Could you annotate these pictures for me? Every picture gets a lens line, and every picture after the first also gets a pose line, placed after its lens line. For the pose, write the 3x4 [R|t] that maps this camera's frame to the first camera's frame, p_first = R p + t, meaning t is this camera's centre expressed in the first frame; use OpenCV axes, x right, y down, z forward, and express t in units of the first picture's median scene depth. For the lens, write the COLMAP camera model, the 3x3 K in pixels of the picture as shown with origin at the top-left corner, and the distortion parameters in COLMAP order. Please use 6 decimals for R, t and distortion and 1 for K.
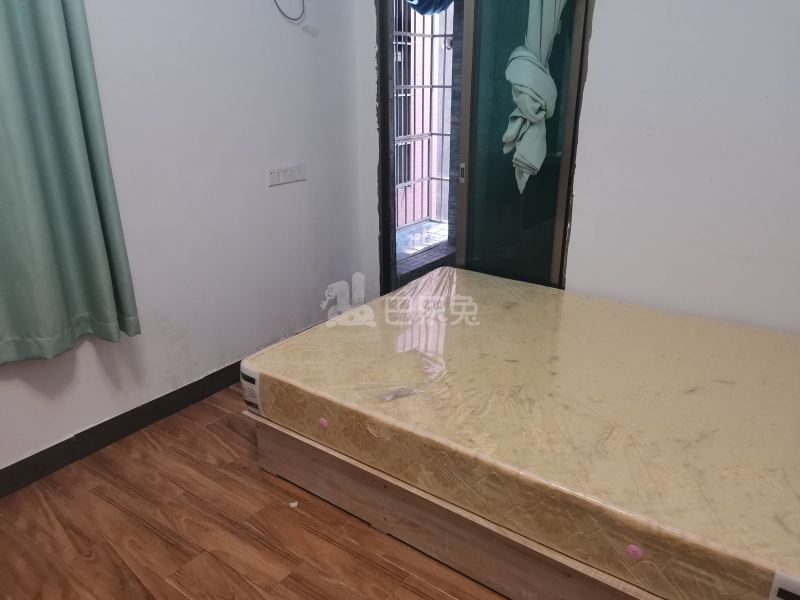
lens RADIAL K [[594.6, 0, 399.5], [0, 594.6, 296.7], [0, 0, 1]] dist [0.080497, -0.087826]
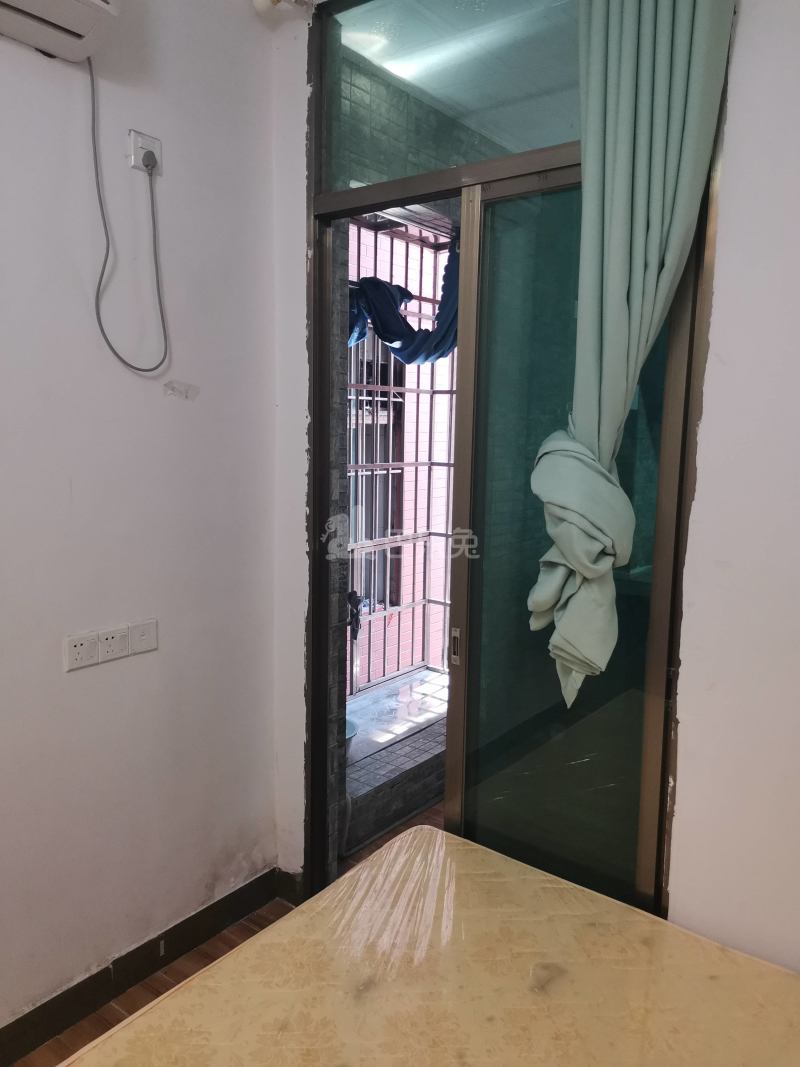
lens RADIAL K [[793.0, 0, 394.8], [0, 793.0, 527.6], [0, 0, 1]] dist [0.080497, -0.087826]
pose [[0.999105, 0.028681, -0.031090, 0.082058], [-0.034870, 0.974527, -0.221543, -0.176765], [0.023944, 0.222429, 0.974655, 0.347115]]
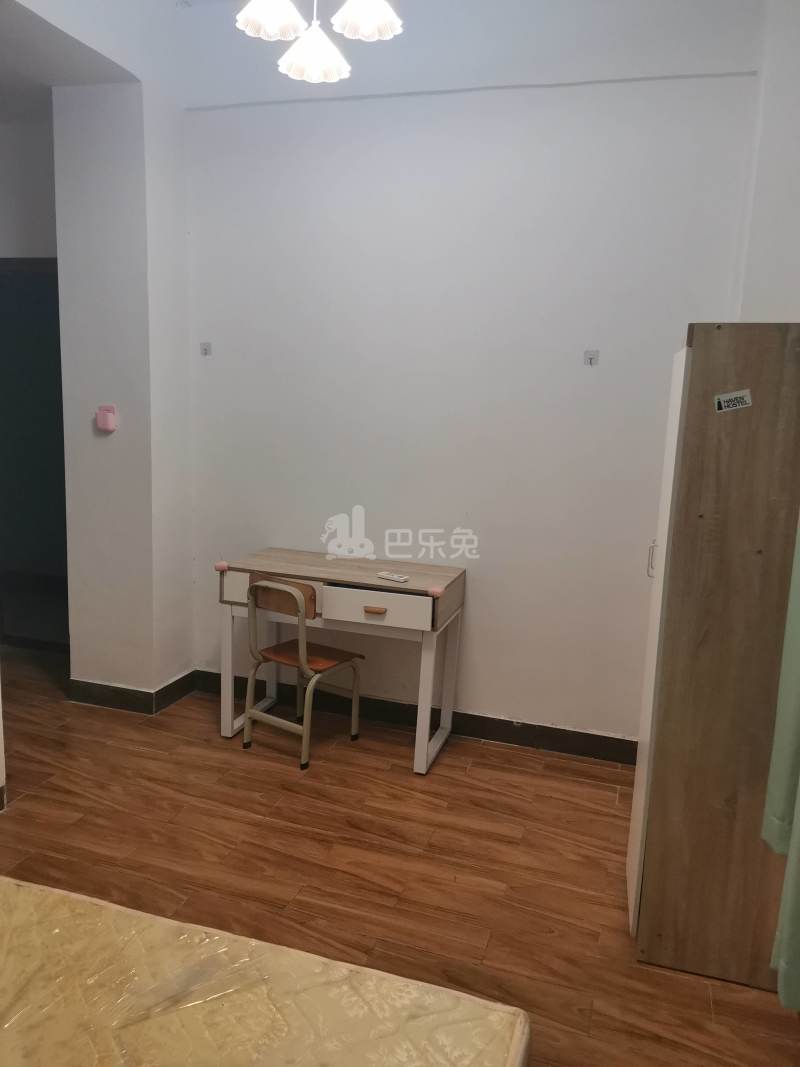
lens RADIAL K [[793.0, 0, 394.8], [0, 793.0, 527.6], [0, 0, 1]] dist [0.080497, -0.087826]
pose [[-0.949848, 0.019031, -0.312133, 0.033149], [-0.140134, 0.866409, 0.479267, -0.430973], [0.279556, 0.498971, -0.820290, 1.052539]]
